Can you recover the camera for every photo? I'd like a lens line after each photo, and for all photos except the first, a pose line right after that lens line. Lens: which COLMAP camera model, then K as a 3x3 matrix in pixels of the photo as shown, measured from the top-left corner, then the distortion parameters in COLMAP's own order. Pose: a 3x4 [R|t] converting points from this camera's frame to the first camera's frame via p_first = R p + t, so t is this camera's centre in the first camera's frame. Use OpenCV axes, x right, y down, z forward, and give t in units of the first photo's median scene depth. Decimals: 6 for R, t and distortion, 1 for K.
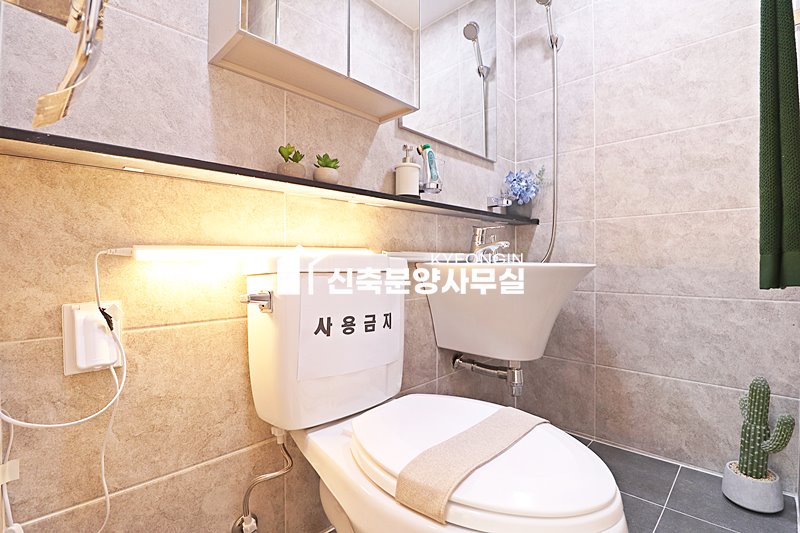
lens RADIAL K [[367.8, 0, 403.2], [0, 367.8, 269.9], [0, 0, 1]] dist [-0.017935, -0.002852]
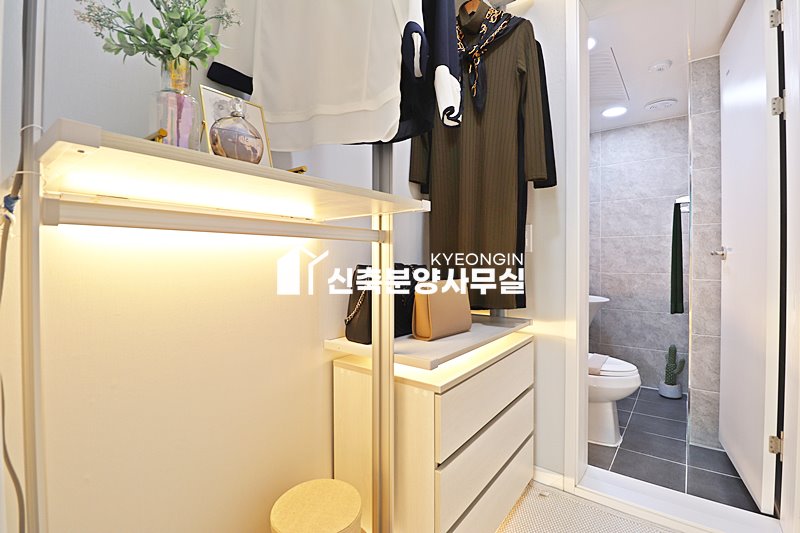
lens RADIAL K [[367.8, 0, 397.2], [0, 367.8, 266.0], [0, 0, 1]] dist [-0.017935, -0.002852]
pose [[0.992248, -0.003917, 0.124213, -1.036410], [0.003116, 0.999973, 0.006642, -0.231202], [-0.124235, -0.006203, 0.992233, -1.074139]]
